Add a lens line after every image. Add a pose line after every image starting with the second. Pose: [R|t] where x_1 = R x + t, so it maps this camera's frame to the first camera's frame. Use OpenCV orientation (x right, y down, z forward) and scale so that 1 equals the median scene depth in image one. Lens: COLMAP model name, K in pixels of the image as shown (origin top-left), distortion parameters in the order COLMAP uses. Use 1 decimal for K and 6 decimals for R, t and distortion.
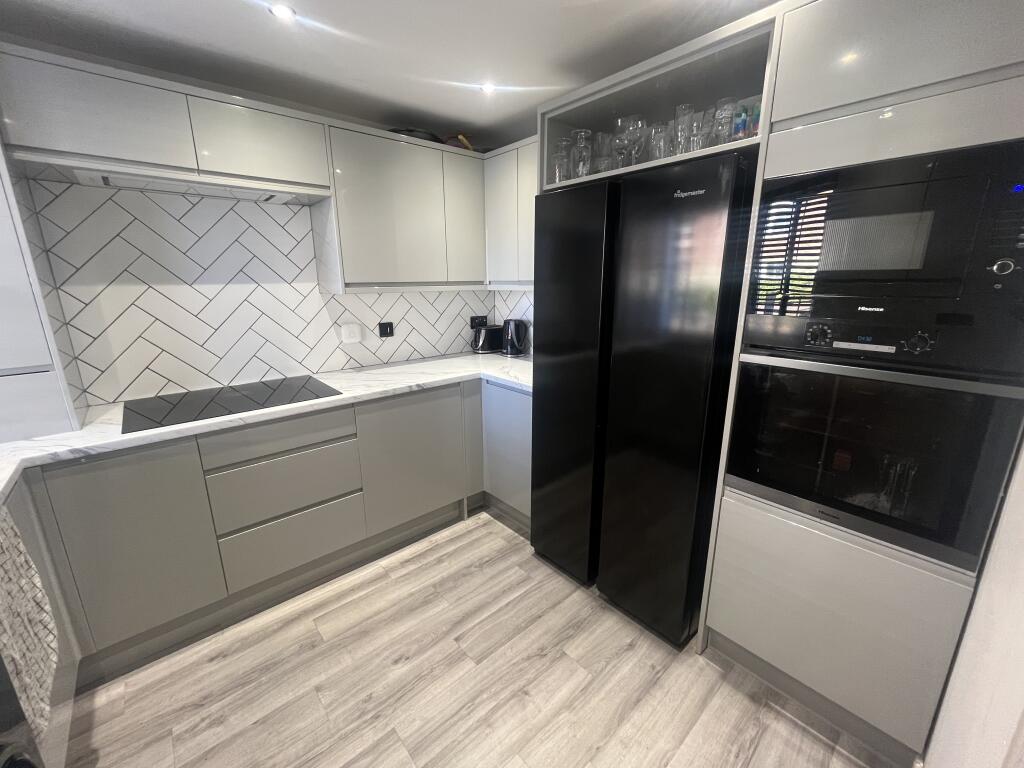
lens RADIAL K [[417.2, 0, 512.2], [0, 417.2, 383.3], [0, 0, 1]] dist [-0.006724, 0.000150]
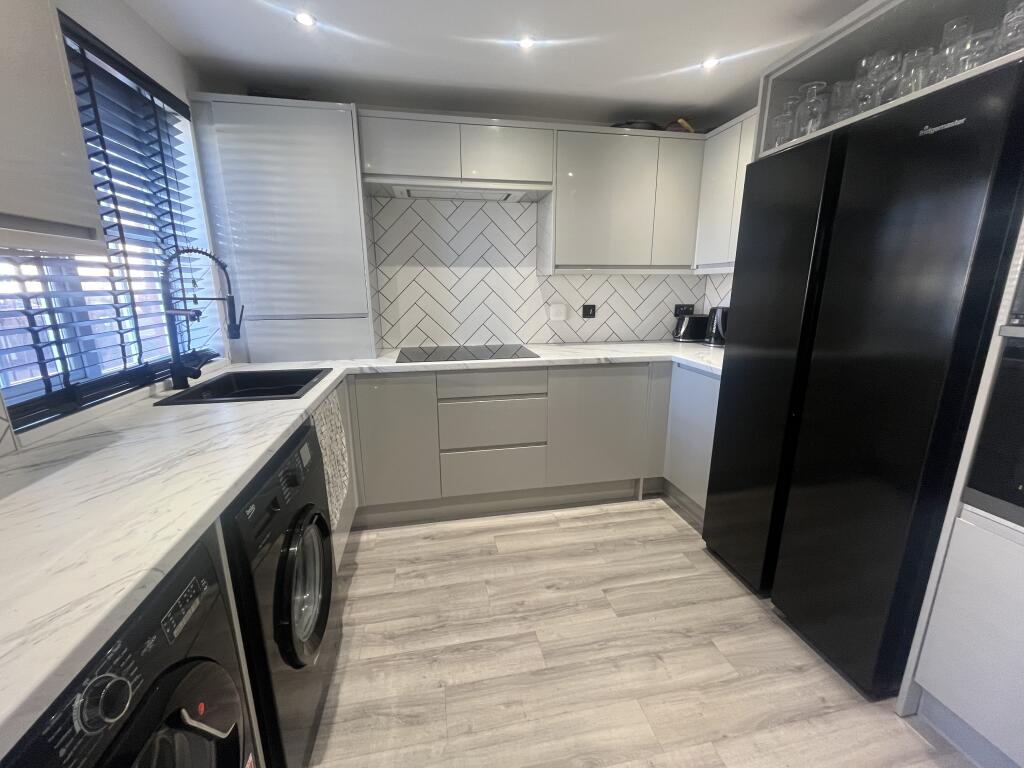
lens RADIAL K [[417.2, 0, 510.7], [0, 417.2, 384.8], [0, 0, 1]] dist [-0.006724, 0.000150]
pose [[0.863320, 0.116677, -0.490983, 0.119278], [-0.123795, 0.992143, 0.018098, 0.101757], [0.489237, 0.045157, 0.870981, -0.068665]]
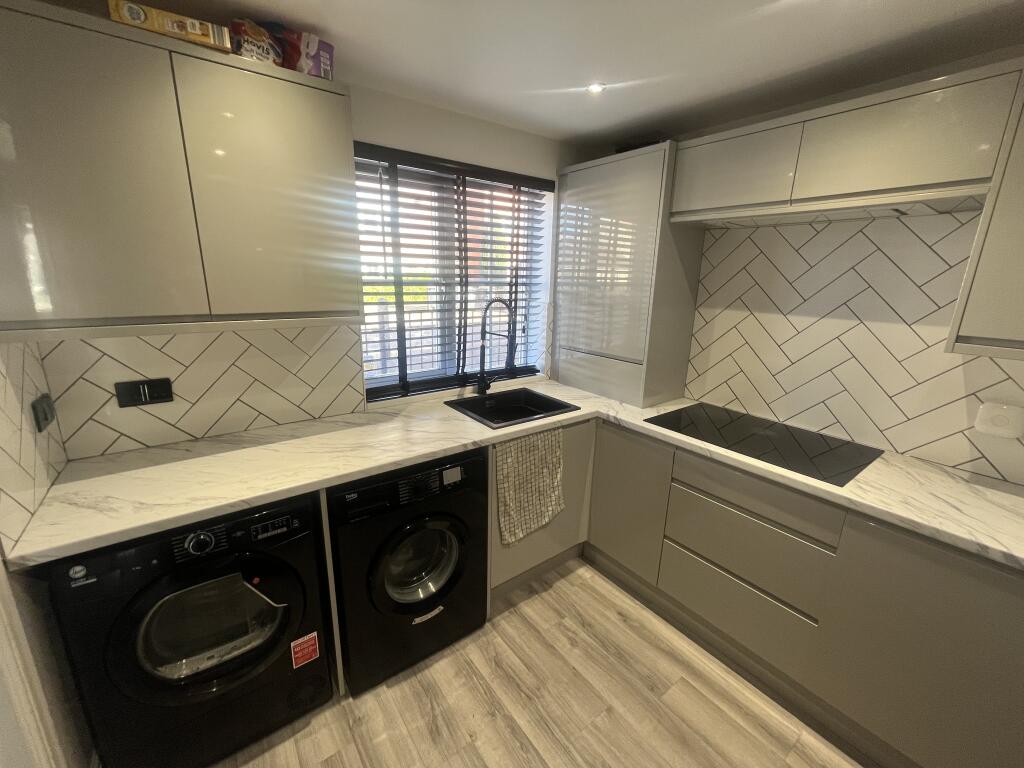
lens RADIAL K [[417.2, 0, 510.6], [0, 417.2, 382.5], [0, 0, 1]] dist [-0.006724, 0.000150]
pose [[-0.084891, 0.249972, -0.964524, 0.298013], [-0.267103, 0.926879, 0.263724, -0.192394], [0.959922, 0.280015, -0.011915, 0.476403]]
